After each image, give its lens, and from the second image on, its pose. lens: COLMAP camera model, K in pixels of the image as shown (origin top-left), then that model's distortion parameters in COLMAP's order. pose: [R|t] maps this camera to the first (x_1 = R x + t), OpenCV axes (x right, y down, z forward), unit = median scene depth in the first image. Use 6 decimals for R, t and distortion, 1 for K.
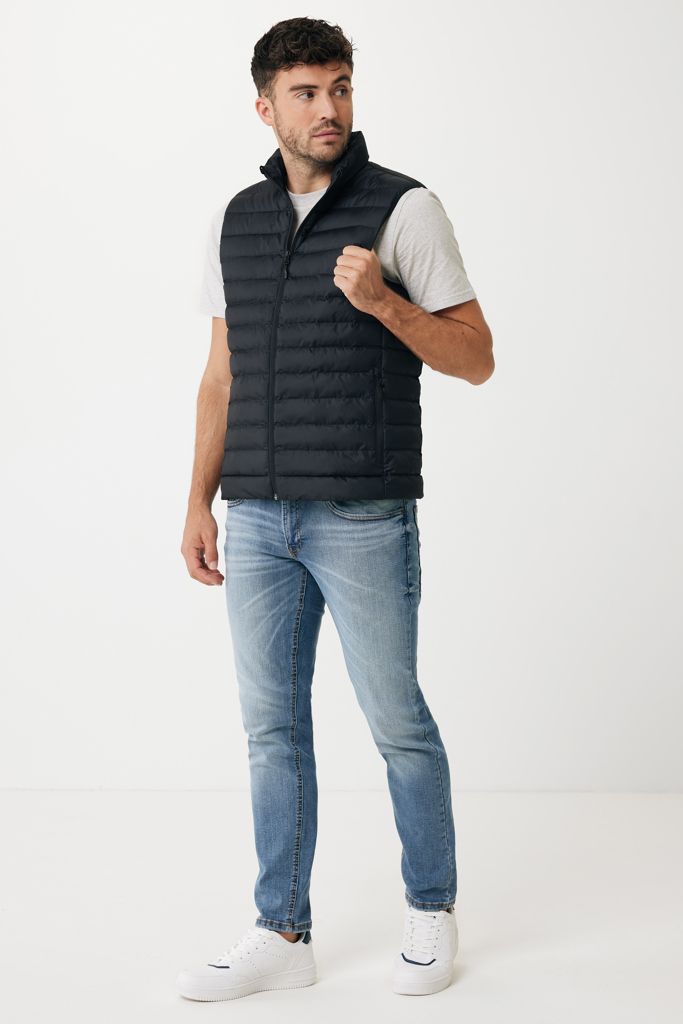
lens RADIAL K [[1942.3, 0, 341.5], [0, 1942.3, 512.0], [0, 0, 1]] dist [-0.032055, -0.121554]
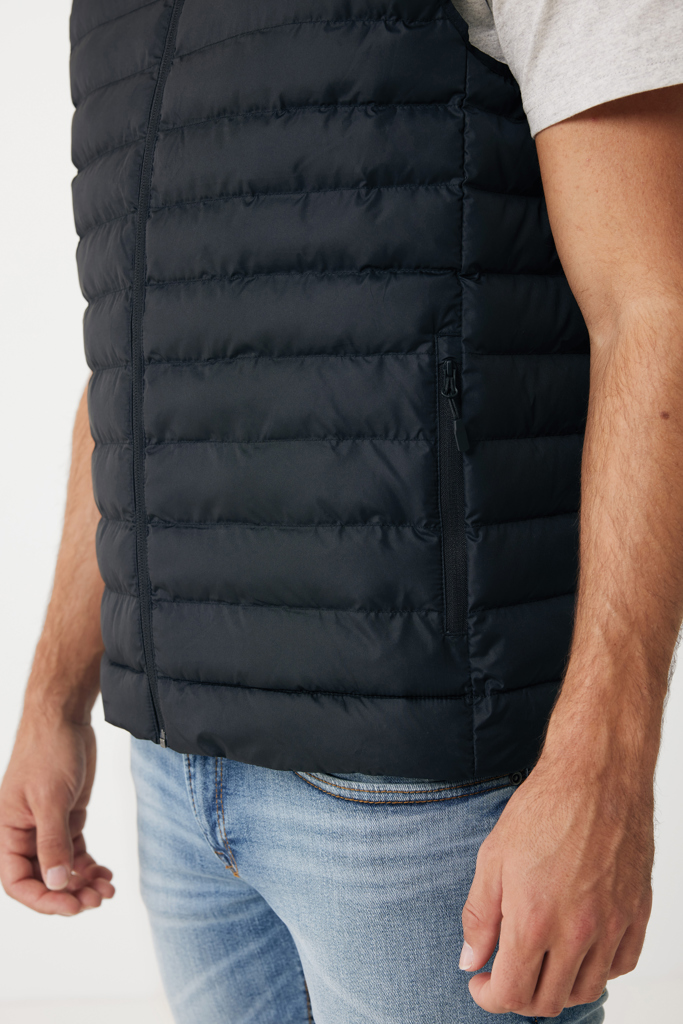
lens RADIAL K [[1942.3, 0, 341.5], [0, 1942.3, 512.0], [0, 0, 1]] dist [-0.032055, -0.121554]
pose [[0.965512, 0.000572, -0.260356, 0.081402], [0.005712, 0.999710, 0.023380, -0.054340], [0.260294, -0.024061, 0.965229, 0.702686]]
